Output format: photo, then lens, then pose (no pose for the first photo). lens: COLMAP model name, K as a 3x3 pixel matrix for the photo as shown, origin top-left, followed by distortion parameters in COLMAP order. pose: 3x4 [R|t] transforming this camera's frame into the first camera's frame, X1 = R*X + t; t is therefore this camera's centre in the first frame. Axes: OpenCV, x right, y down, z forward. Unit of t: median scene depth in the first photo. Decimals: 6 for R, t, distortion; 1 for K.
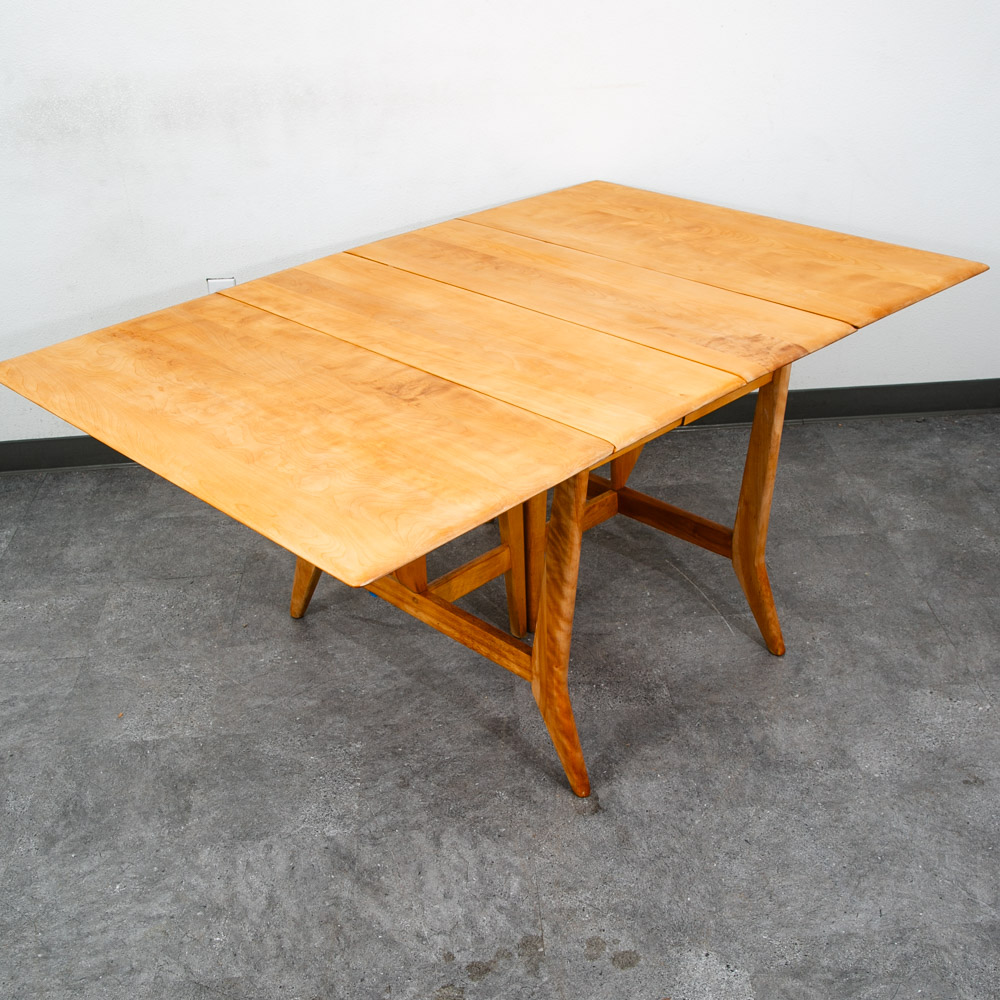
lens RADIAL K [[1335.2, 0, 503.6], [0, 1335.2, 551.1], [0, 0, 1]] dist [-0.049388, 0.000000]
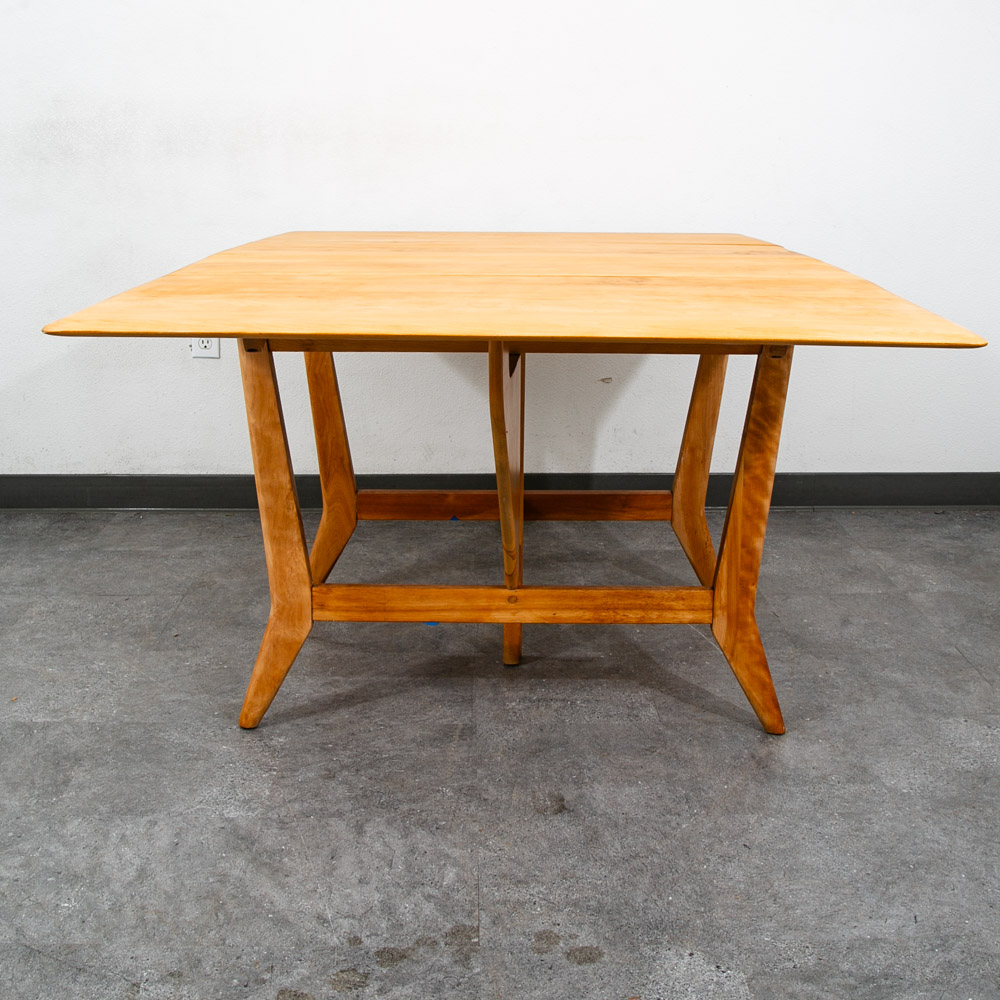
lens RADIAL K [[1315.6, 0, 502.0], [0, 1315.6, 434.6], [0, 0, 1]] dist [-0.099128, 0.000000]
pose [[0.998338, 0.052744, -0.023230, 0.041067], [-0.057362, 0.948374, -0.311923, 0.230127], [0.005578, 0.312737, 0.949823, 0.178206]]
